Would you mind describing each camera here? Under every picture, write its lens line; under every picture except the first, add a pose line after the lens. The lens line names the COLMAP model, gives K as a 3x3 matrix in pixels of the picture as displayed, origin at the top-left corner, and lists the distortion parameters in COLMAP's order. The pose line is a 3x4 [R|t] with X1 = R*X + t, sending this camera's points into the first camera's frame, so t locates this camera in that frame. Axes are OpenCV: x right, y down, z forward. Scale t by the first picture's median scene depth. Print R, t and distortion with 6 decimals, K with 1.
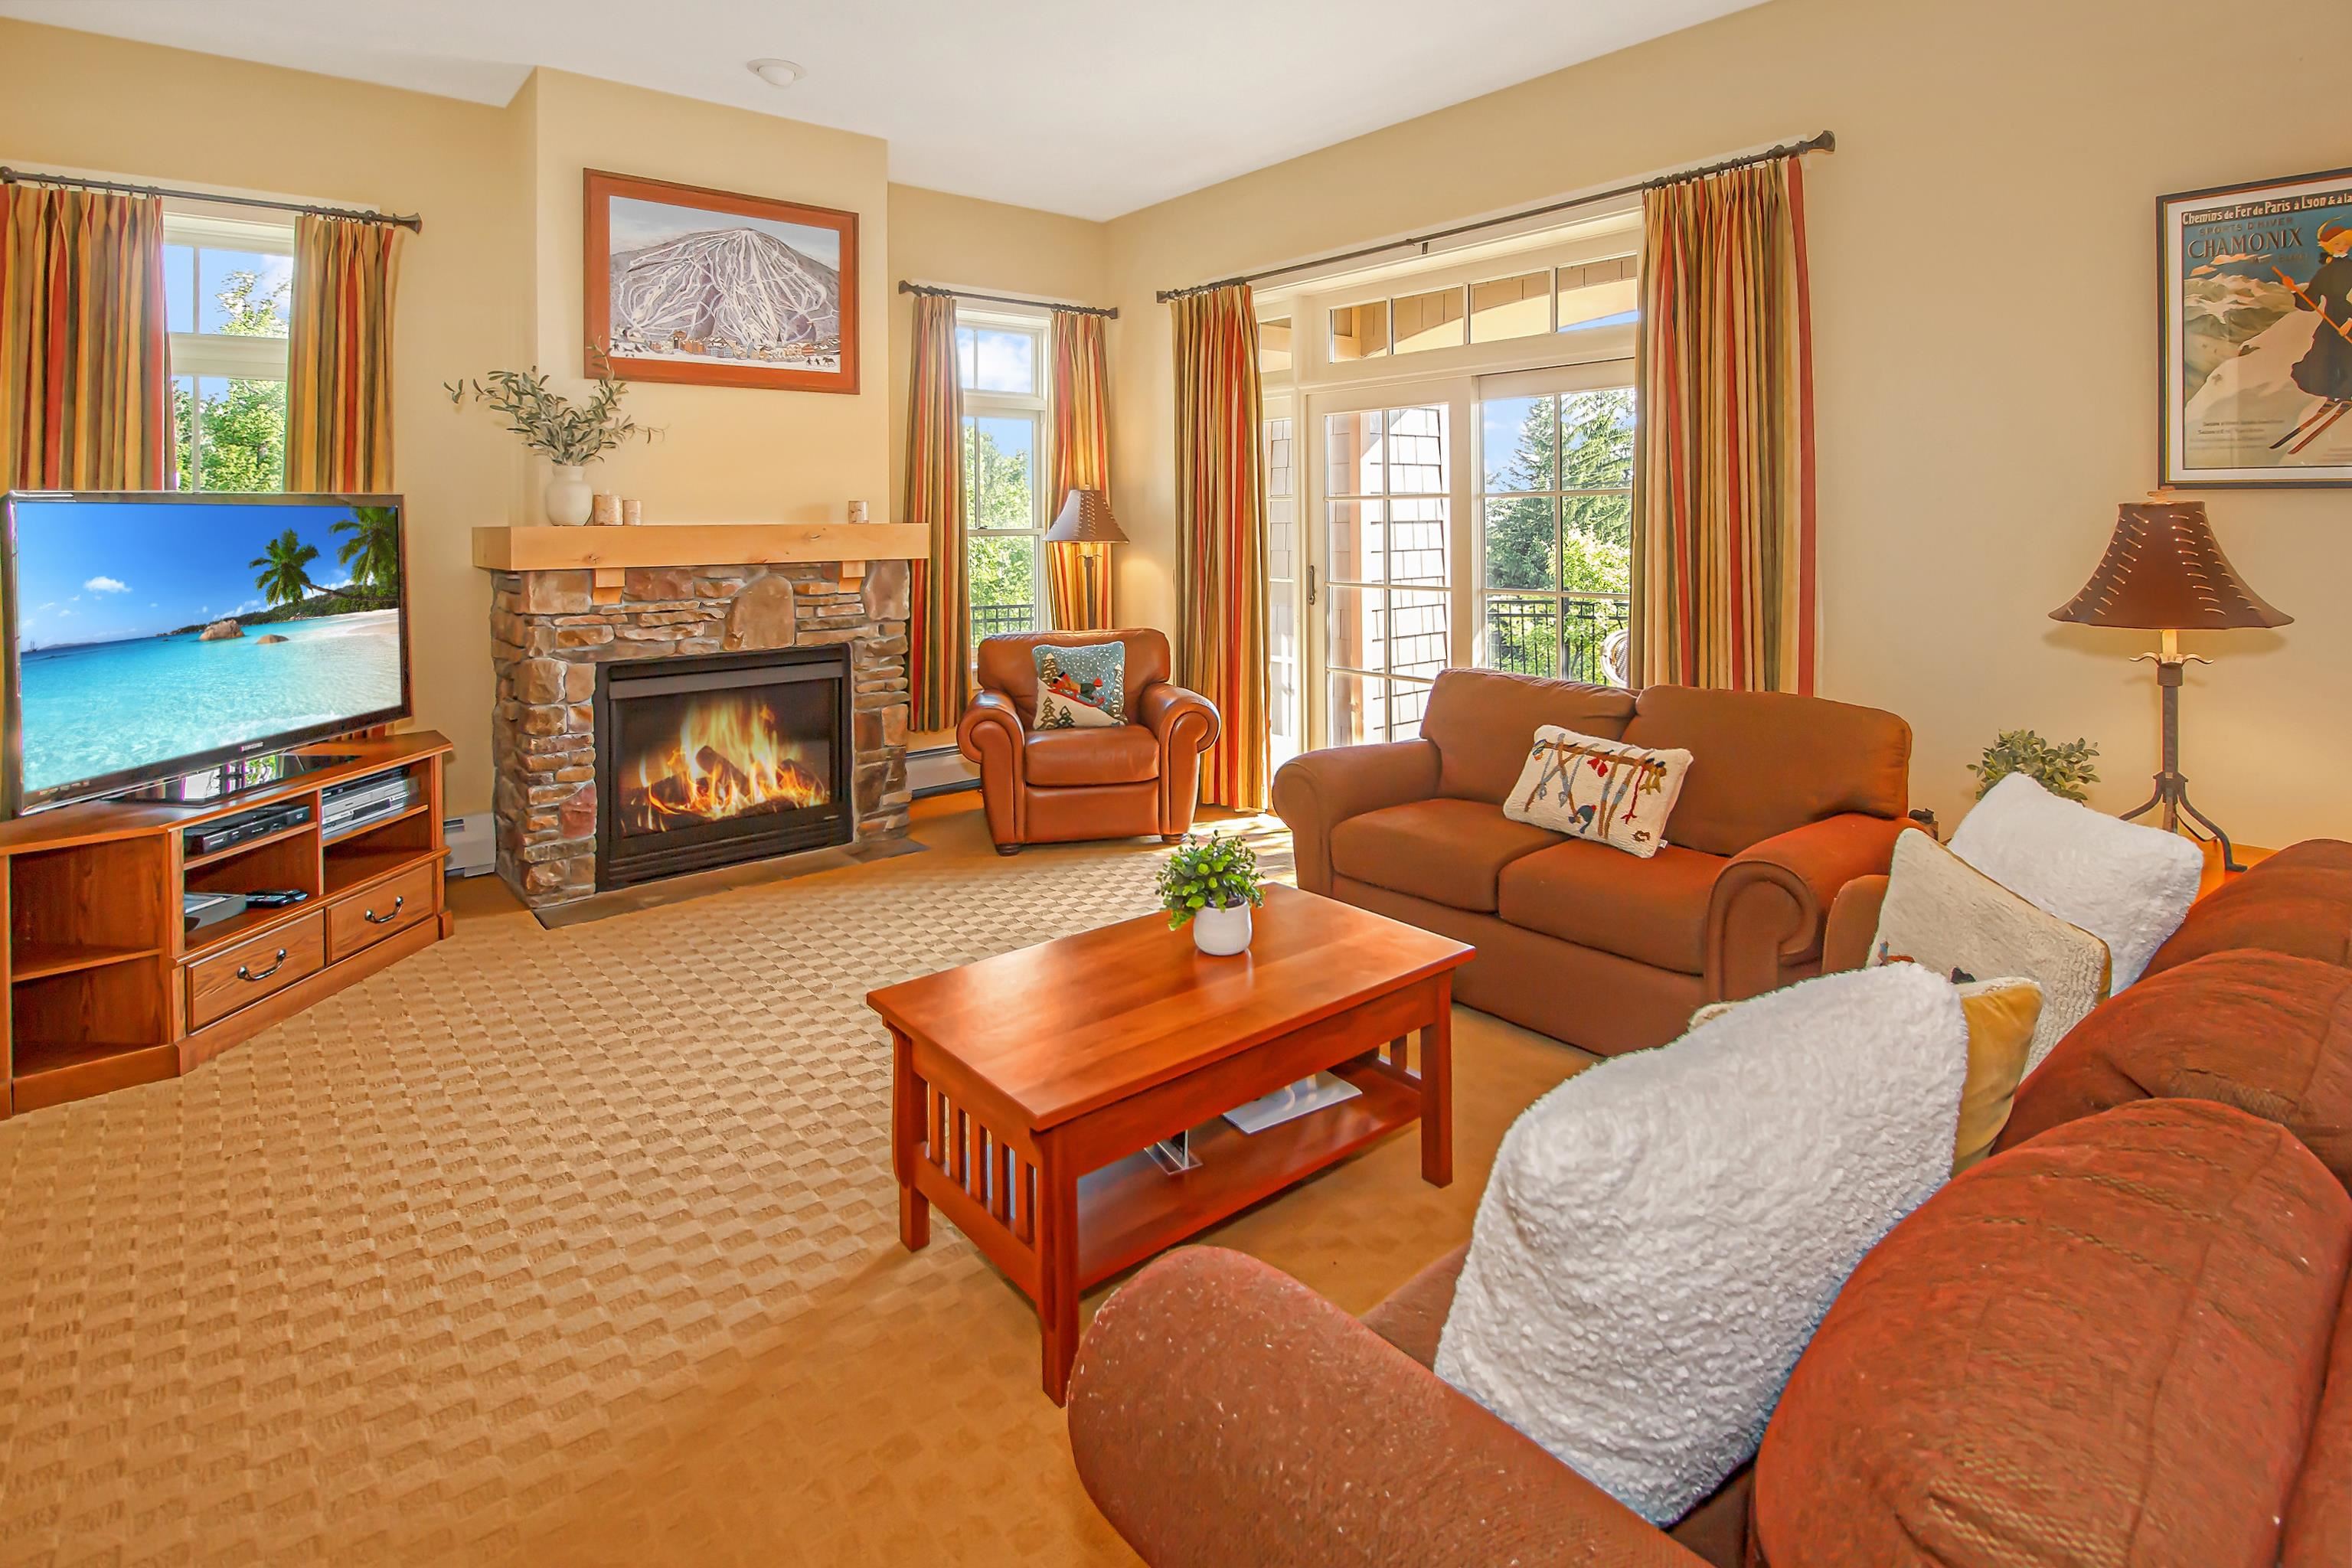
lens RADIAL K [[1167.8, 0, 1171.8], [0, 1167.8, 712.2], [0, 0, 1]] dist [0.001291, -0.008593]
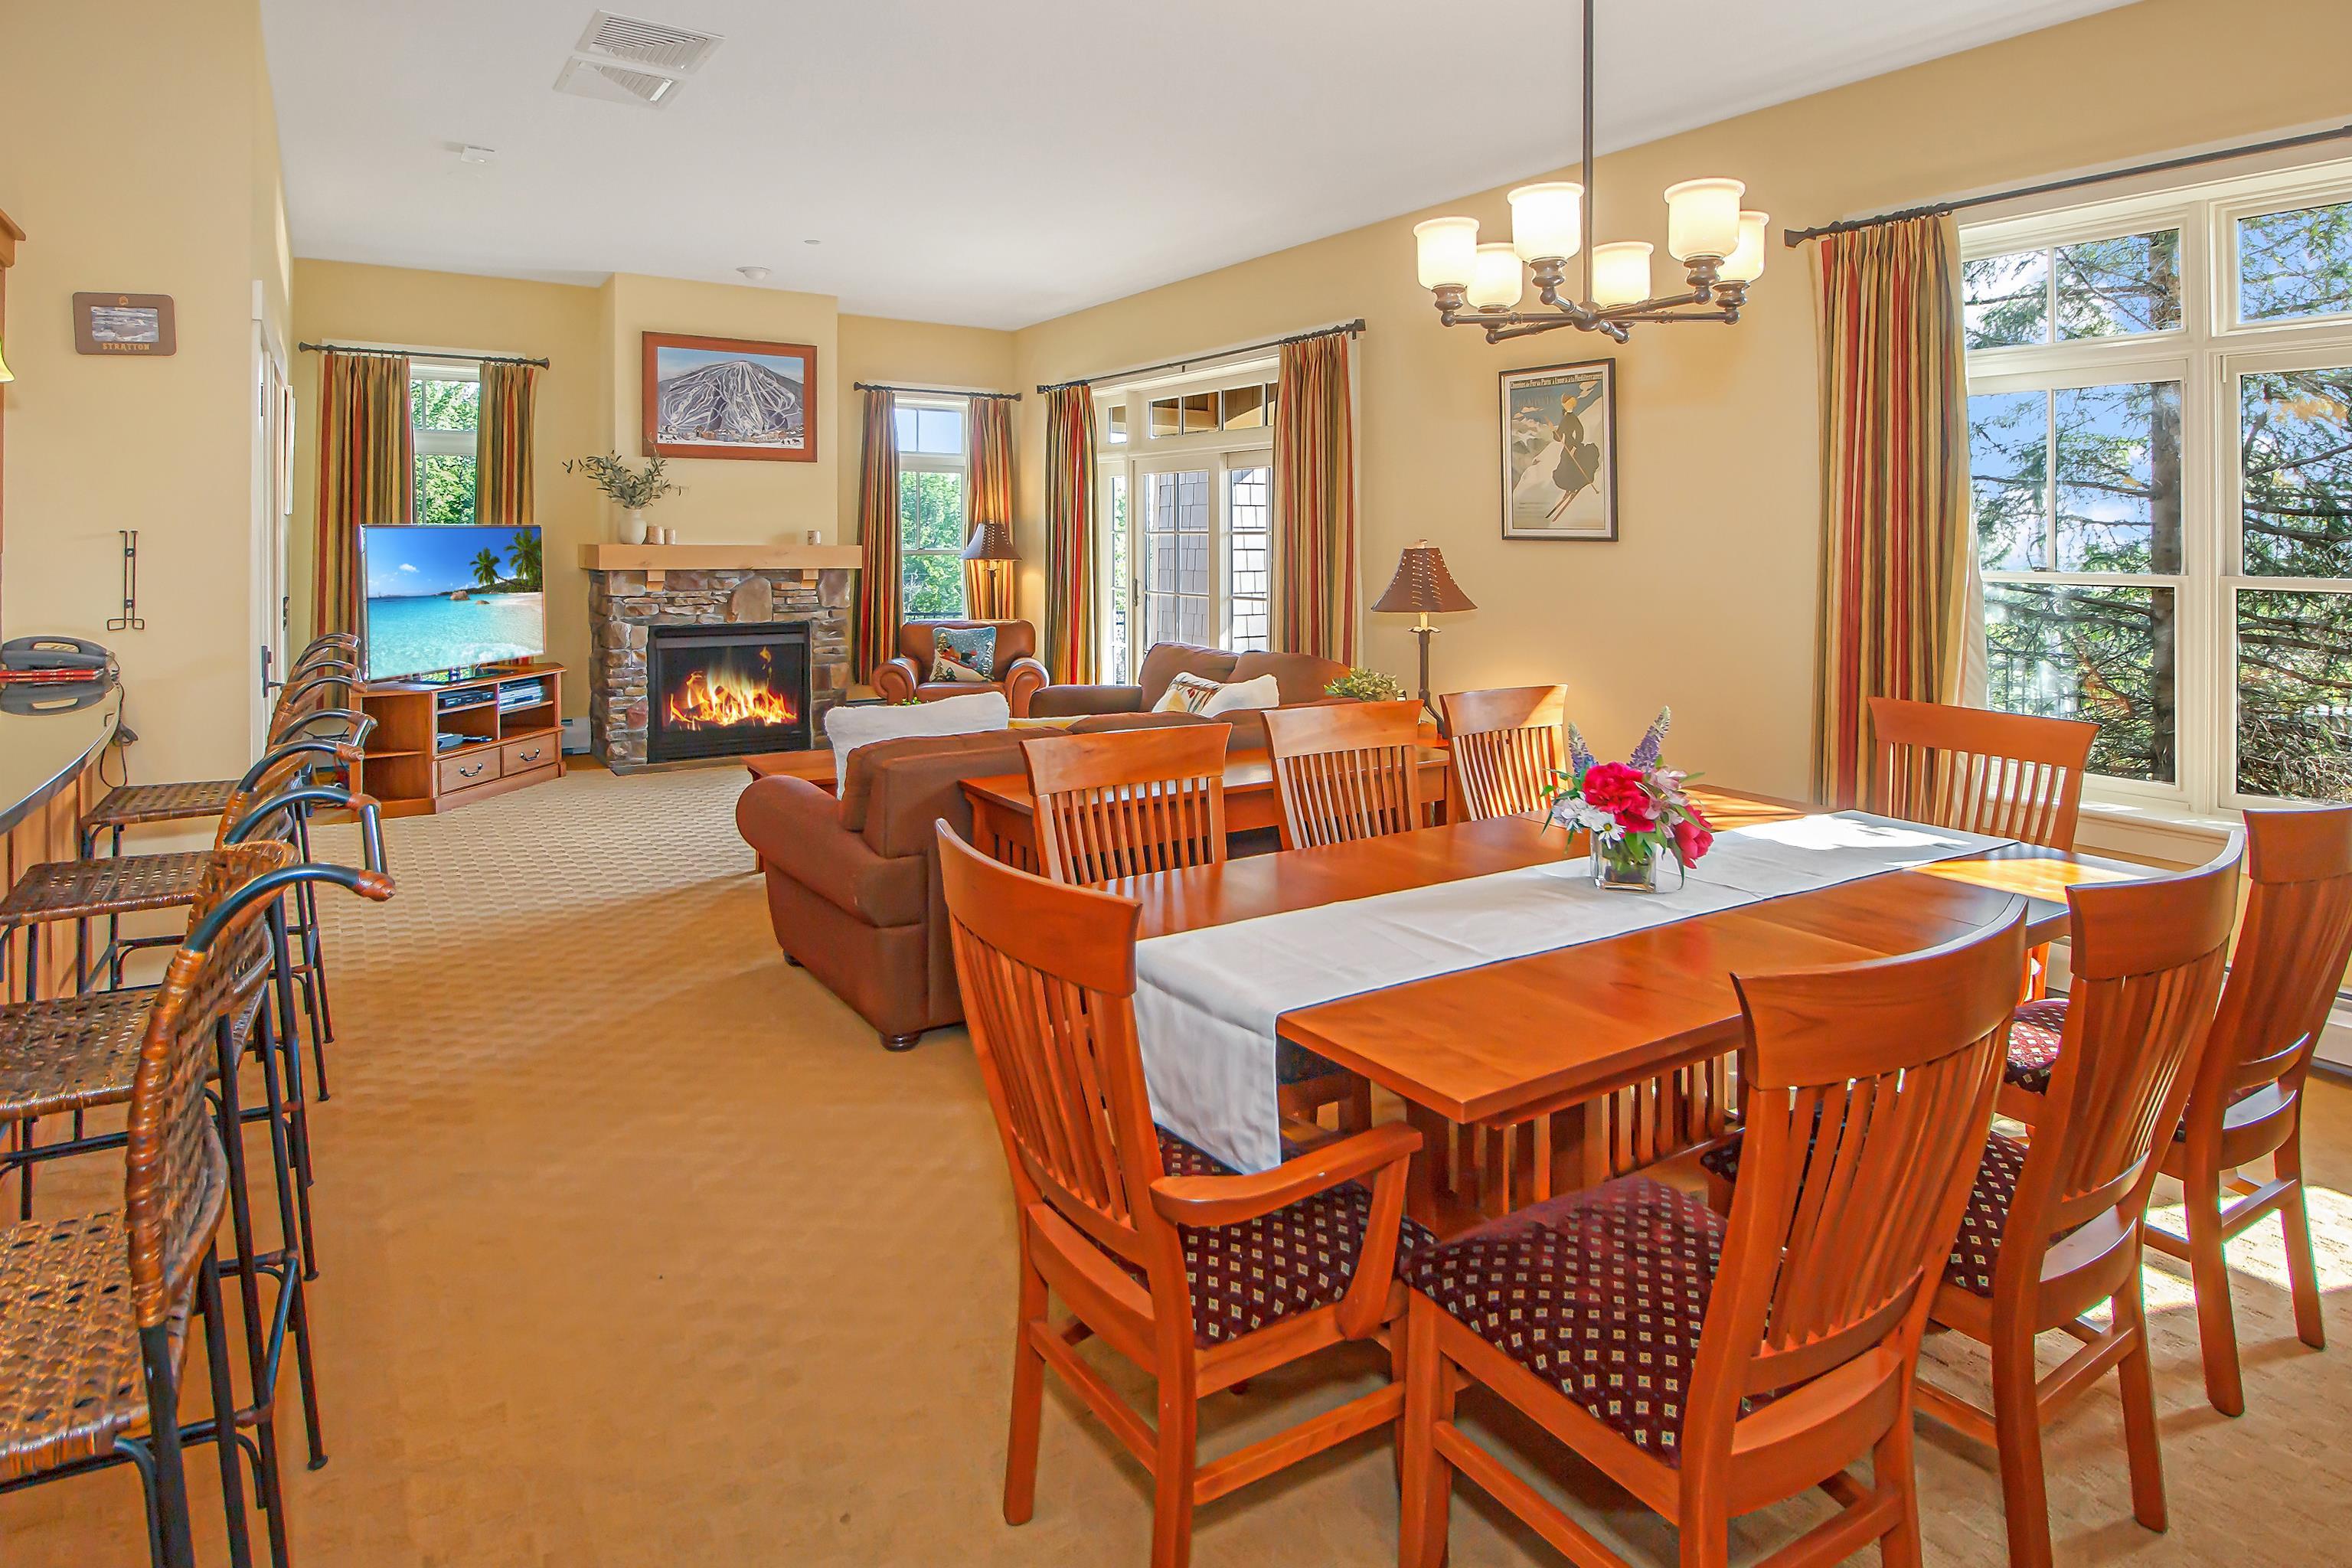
lens RADIAL K [[1161.3, 0, 1176.0], [0, 1161.3, 784.0], [0, 0, 1]] dist [-0.000040, 0.000164]
pose [[0.997177, 0.030821, -0.068474, 0.384506], [-0.027769, 0.998597, 0.045088, 0.087110], [0.069767, -0.043059, 0.996634, -0.621672]]
